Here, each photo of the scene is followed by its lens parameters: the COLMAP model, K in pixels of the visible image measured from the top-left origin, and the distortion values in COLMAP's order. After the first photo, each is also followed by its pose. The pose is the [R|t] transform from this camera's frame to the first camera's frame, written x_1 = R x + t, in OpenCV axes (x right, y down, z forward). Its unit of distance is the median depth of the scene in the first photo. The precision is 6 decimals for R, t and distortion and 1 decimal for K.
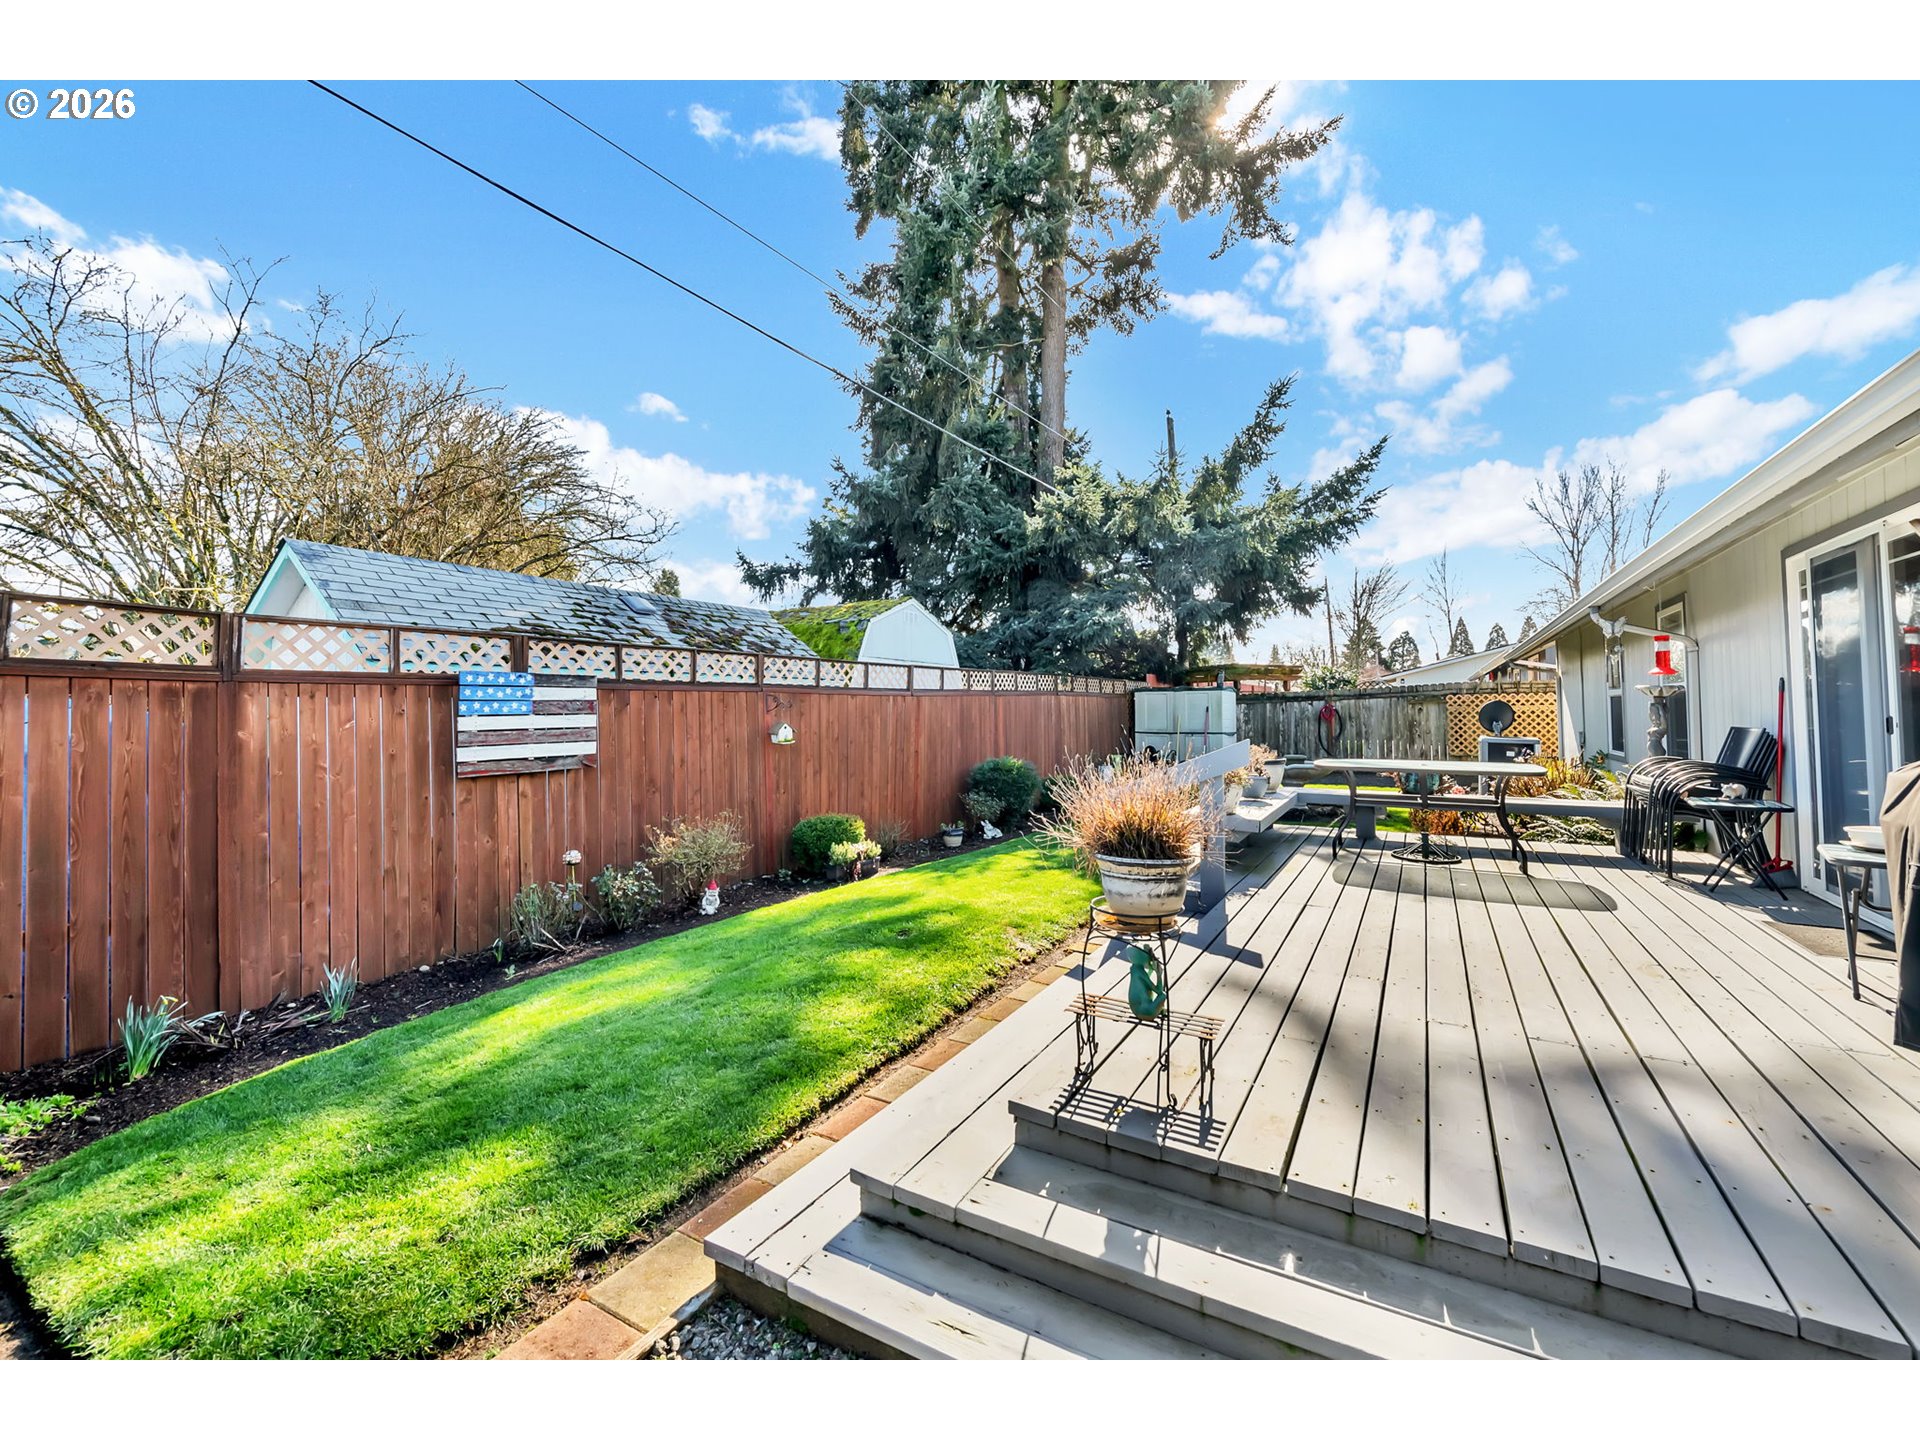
lens RADIAL K [[775.6, 0, 975.9], [0, 775.6, 689.0], [0, 0, 1]] dist [-0.001047, -0.000741]
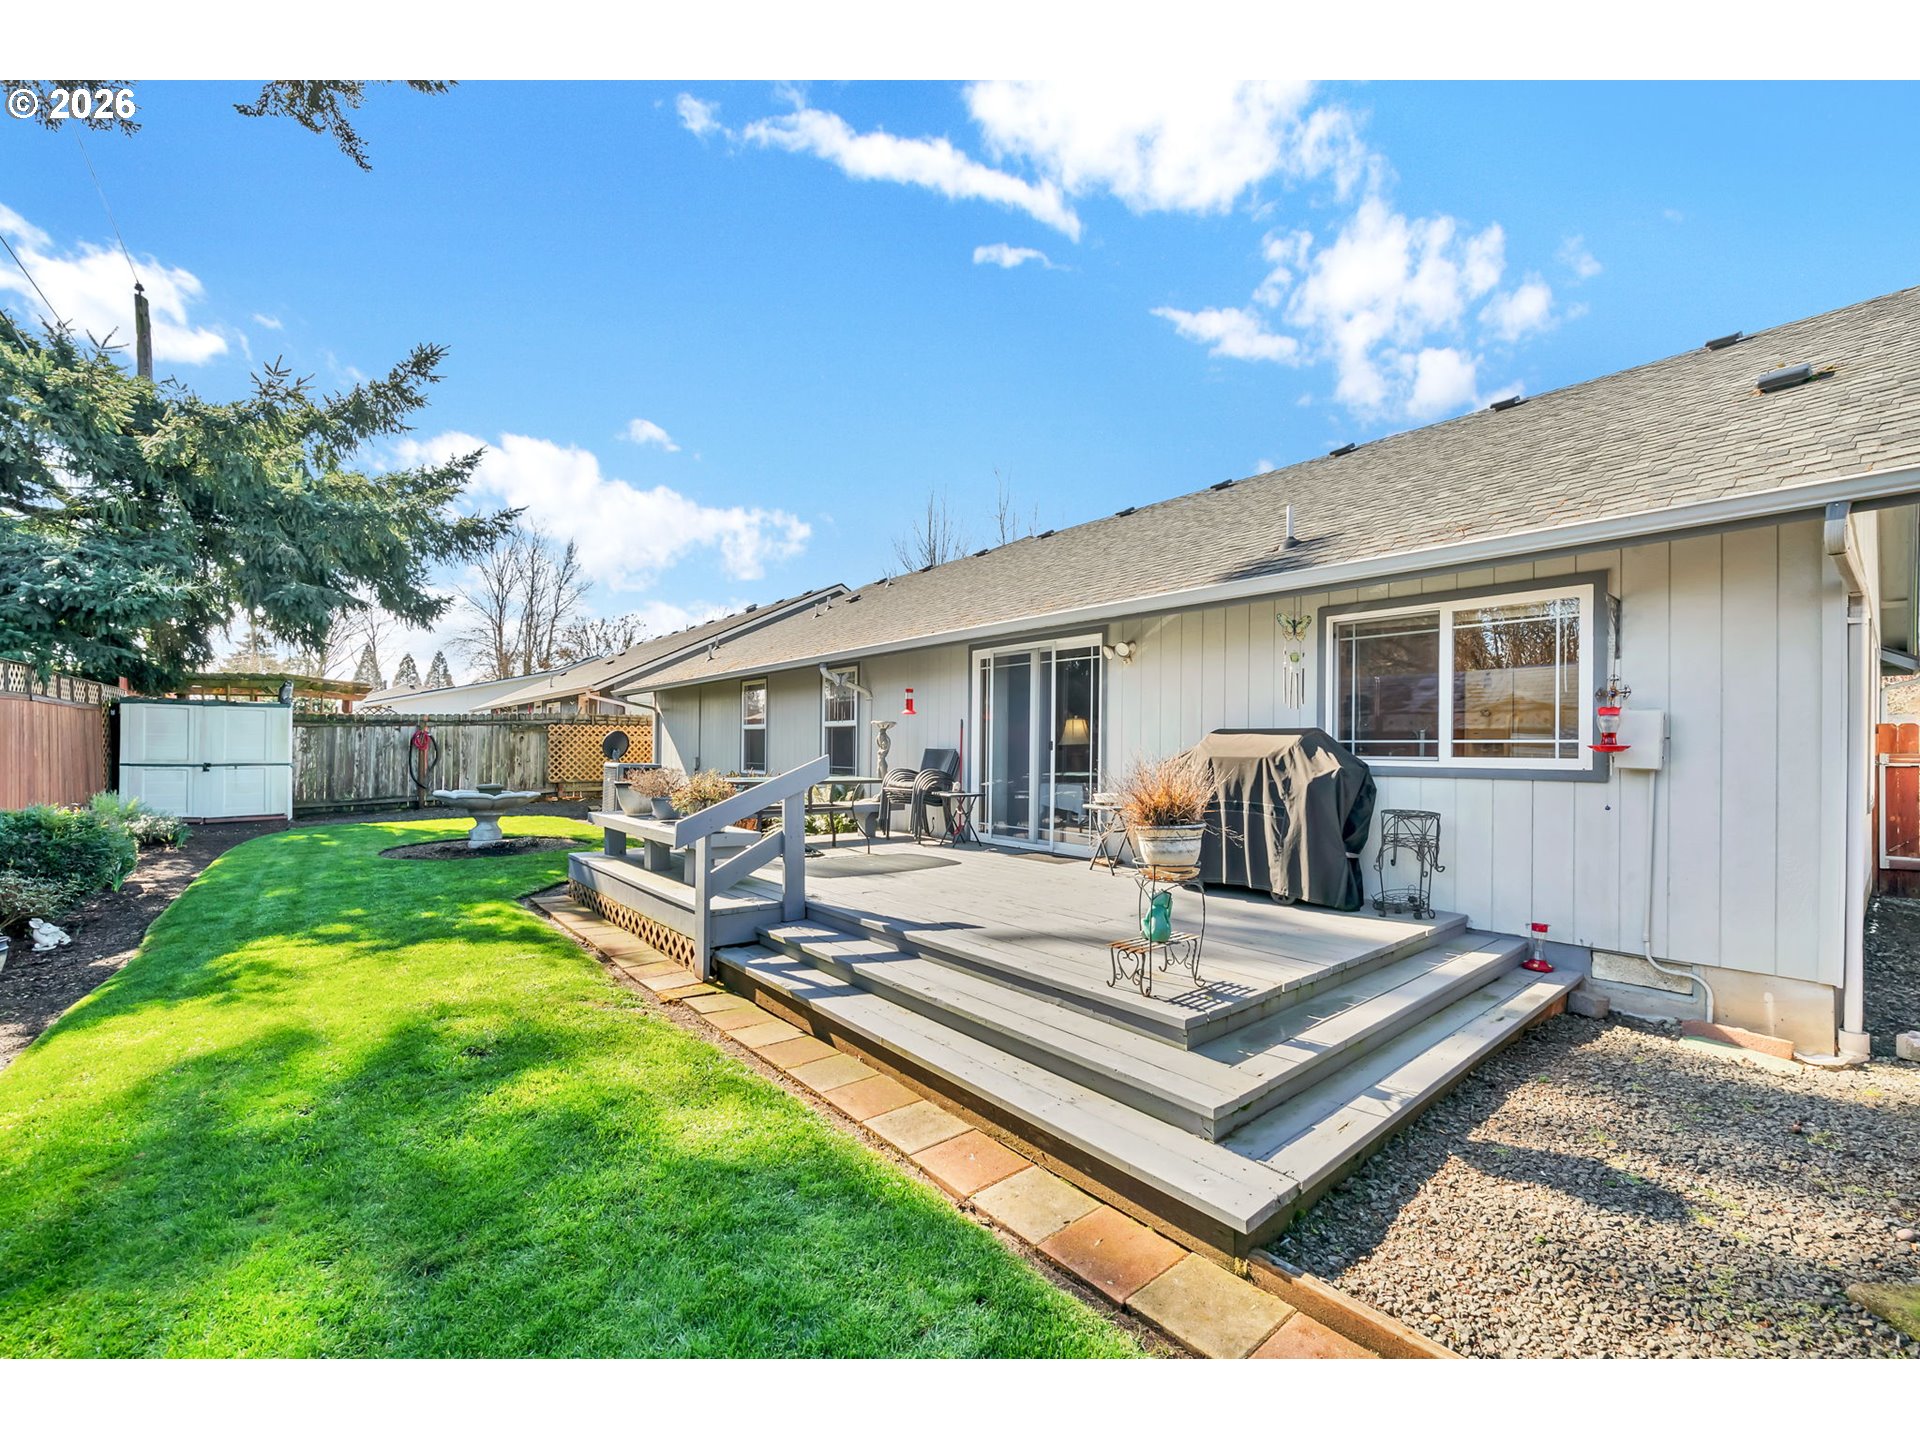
lens RADIAL K [[775.6, 0, 959.7], [0, 775.6, 756.4], [0, 0, 1]] dist [-0.001047, -0.000741]
pose [[0.351705, -0.002918, 0.936107, -0.497748], [-0.037905, 0.999131, 0.017356, 0.033442], [-0.935343, -0.041587, 0.351288, 0.353726]]
